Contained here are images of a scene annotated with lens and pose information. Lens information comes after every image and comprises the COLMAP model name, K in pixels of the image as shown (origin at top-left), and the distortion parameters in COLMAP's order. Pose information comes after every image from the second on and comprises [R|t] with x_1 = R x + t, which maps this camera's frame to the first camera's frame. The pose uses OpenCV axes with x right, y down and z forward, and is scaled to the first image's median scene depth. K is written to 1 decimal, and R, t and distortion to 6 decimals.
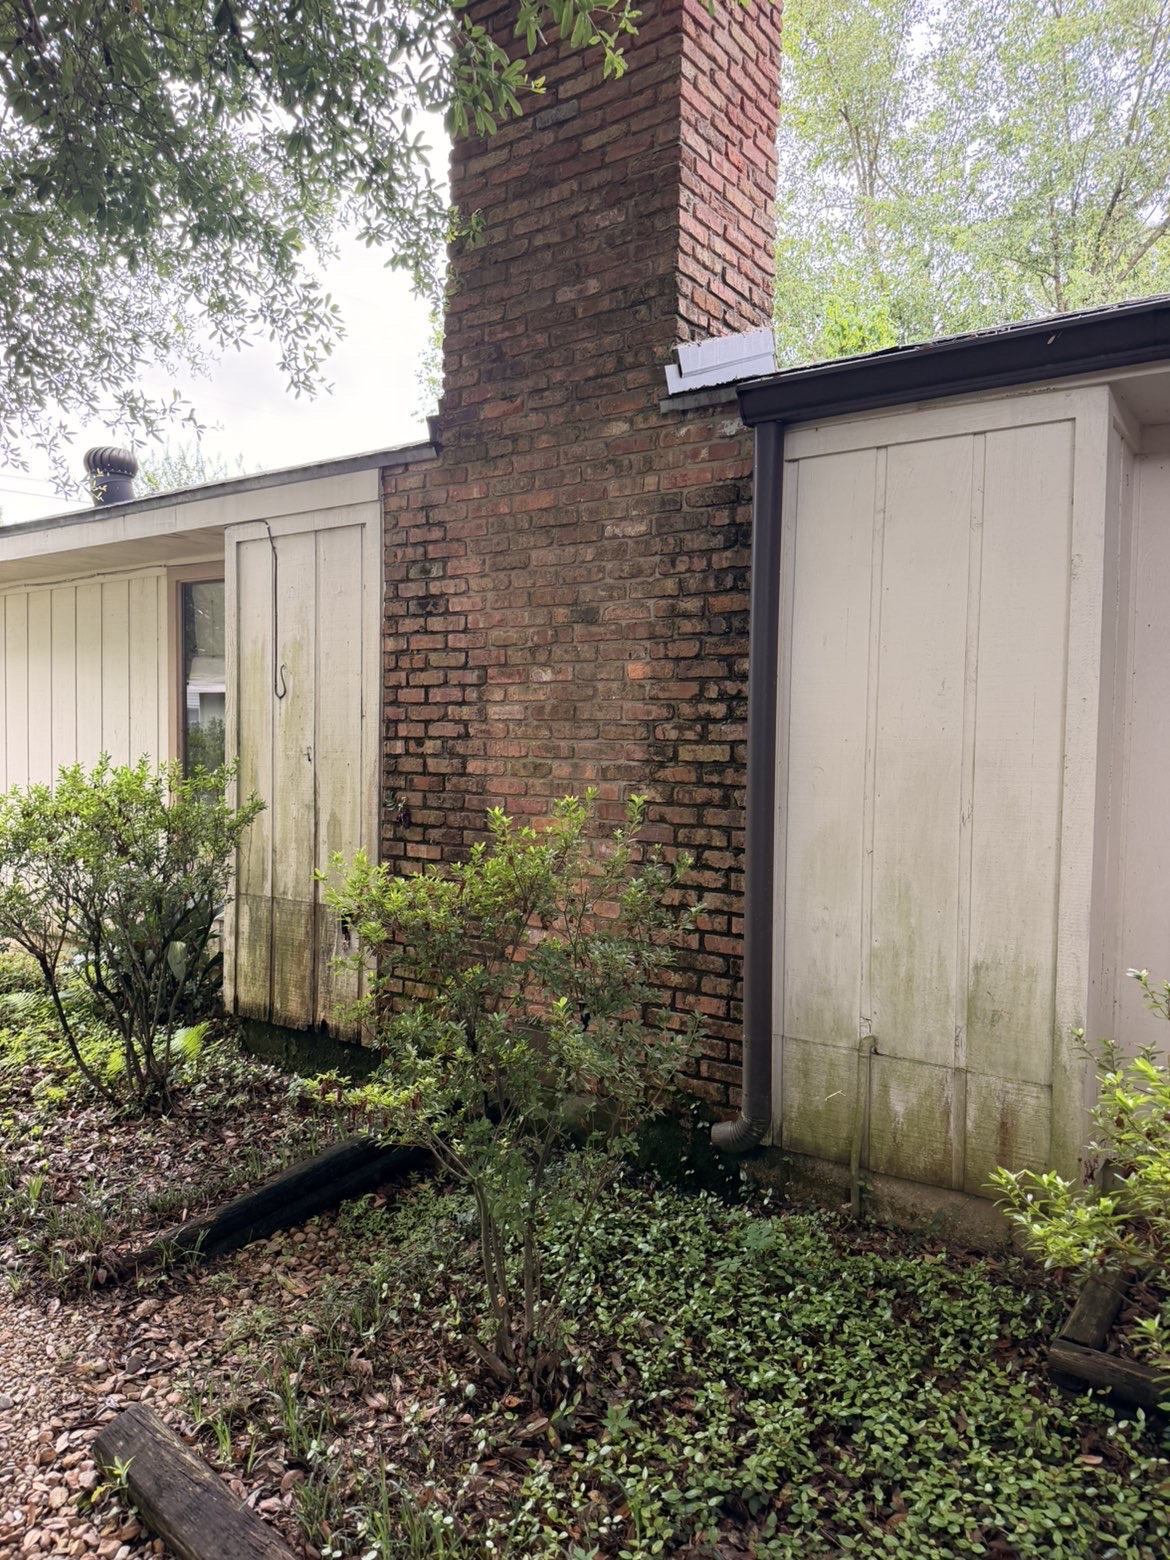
lens RADIAL K [[1126.6, 0, 579.9], [0, 1126.6, 783.9], [0, 0, 1]] dist [-0.003506, -0.001176]
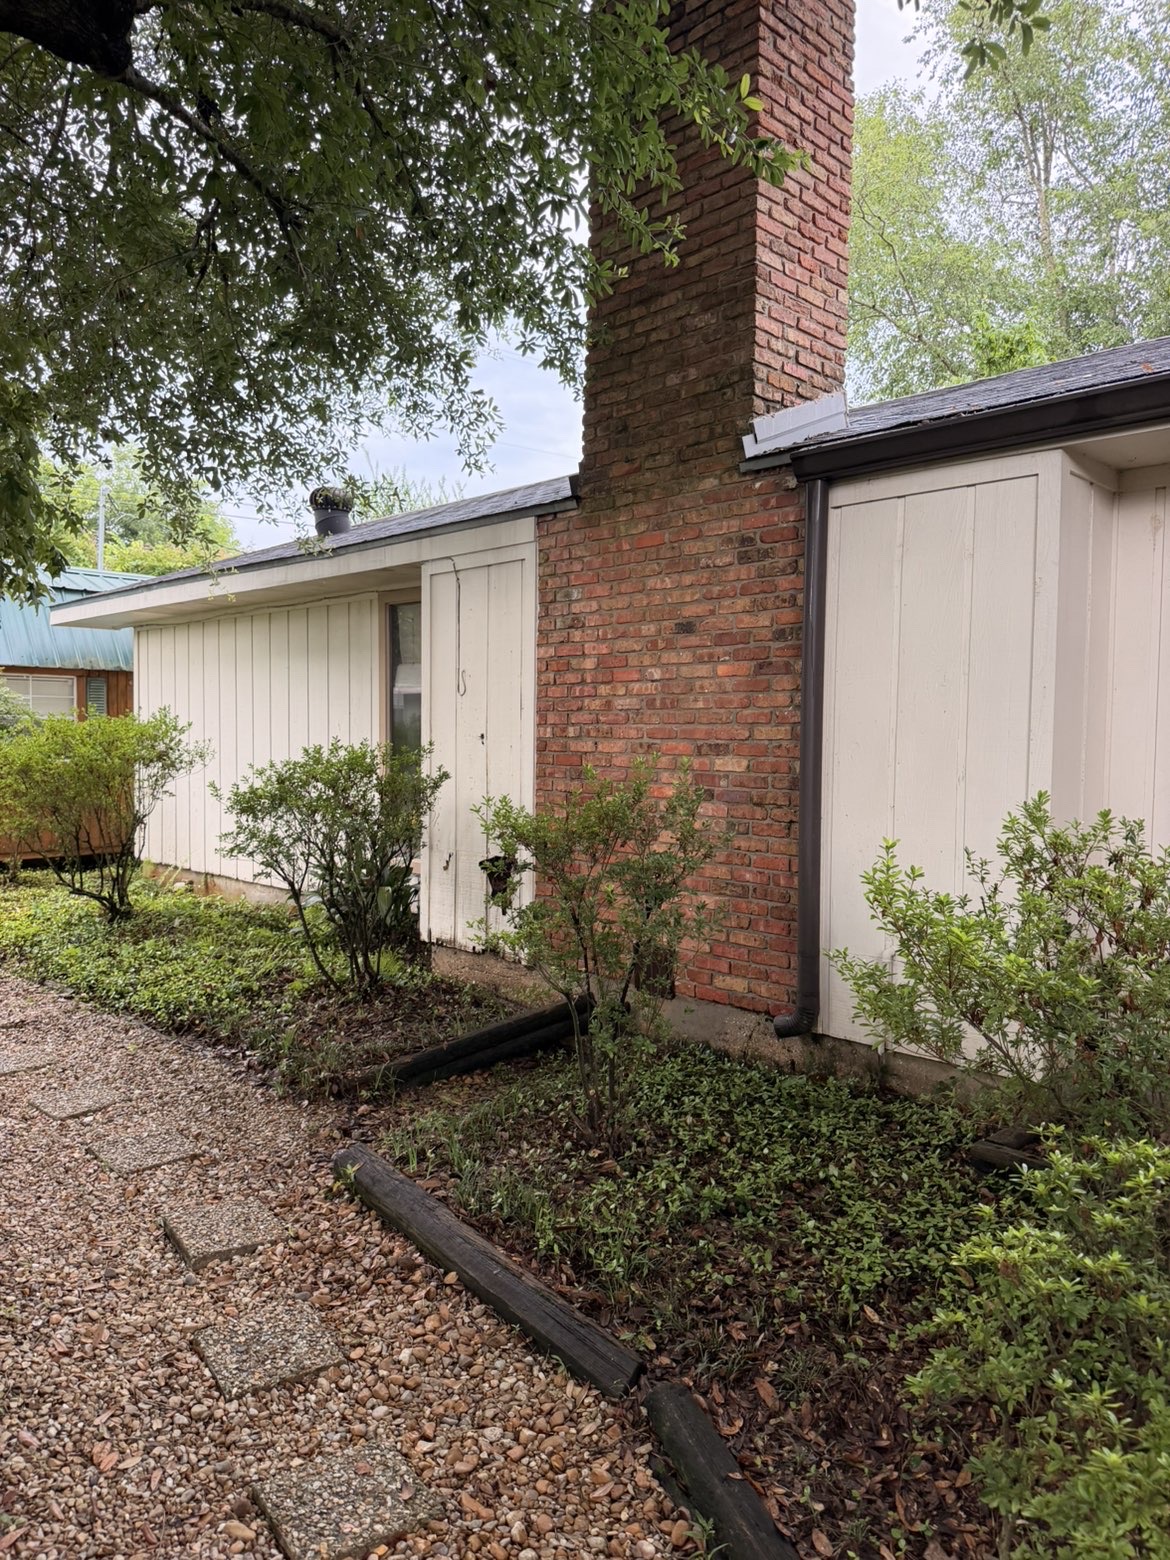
lens RADIAL K [[1114.7, 0, 588.5], [0, 1114.7, 775.6], [0, 0, 1]] dist [-0.003809, 0.003740]
pose [[0.986581, -0.002413, -0.163252, 0.105877], [0.001250, 0.999973, -0.007223, 0.030118], [0.163265, 0.006922, 0.986558, -0.291008]]
